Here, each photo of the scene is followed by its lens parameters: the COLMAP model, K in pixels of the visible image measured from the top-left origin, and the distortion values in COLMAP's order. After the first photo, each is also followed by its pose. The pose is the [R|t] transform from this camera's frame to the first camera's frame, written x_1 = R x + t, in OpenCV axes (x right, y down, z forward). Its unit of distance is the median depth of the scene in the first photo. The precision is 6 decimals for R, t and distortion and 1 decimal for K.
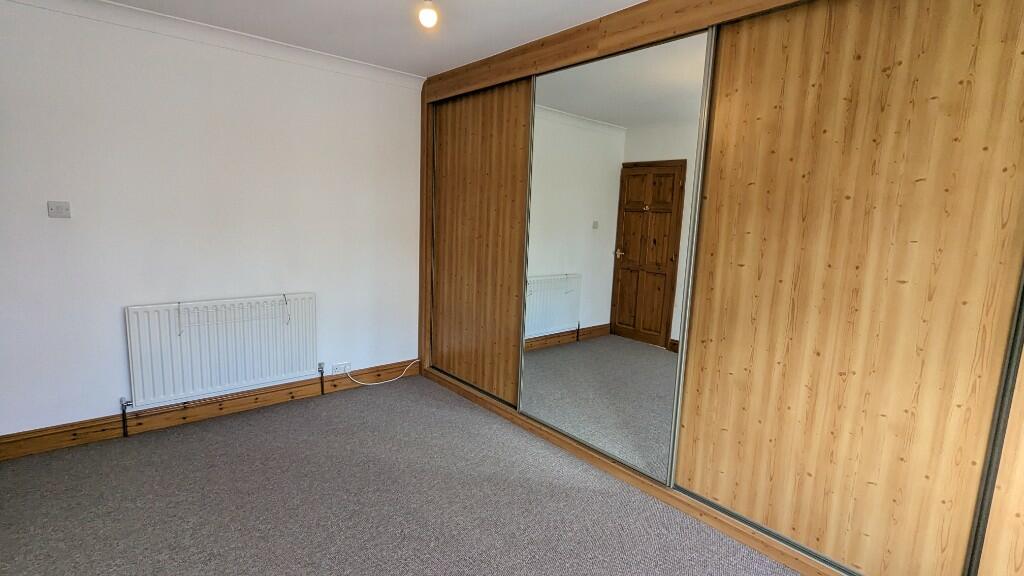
lens RADIAL K [[481.9, 0, 509.4], [0, 481.9, 283.5], [0, 0, 1]] dist [0.003620, -0.002531]
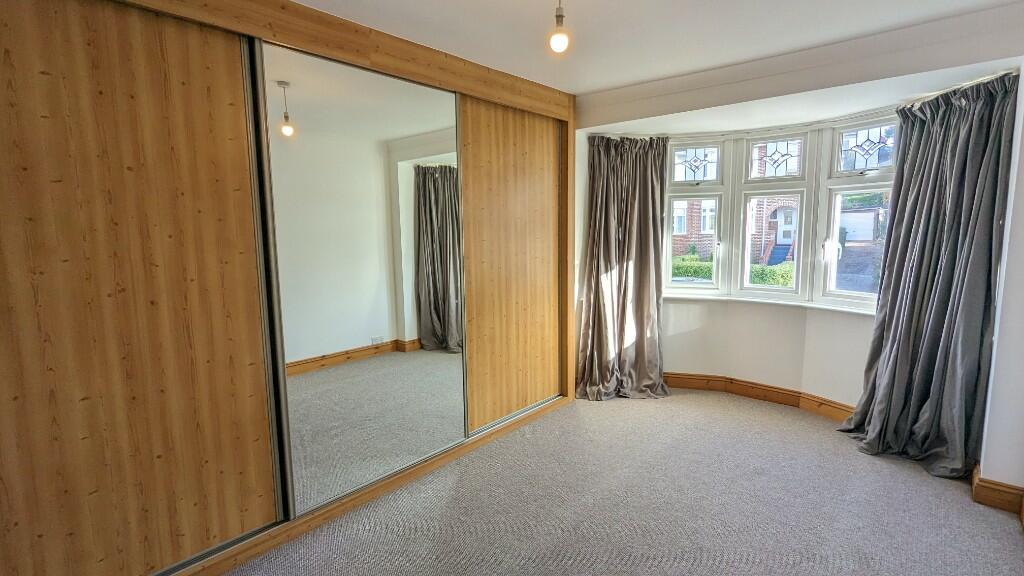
lens RADIAL K [[481.9, 0, 517.0], [0, 481.9, 289.3], [0, 0, 1]] dist [0.003620, -0.002531]
pose [[-0.142630, -0.154947, 0.977573, -0.805589], [0.156726, 0.971674, 0.176879, -0.161385], [-0.977289, 0.178439, -0.114306, 0.856668]]
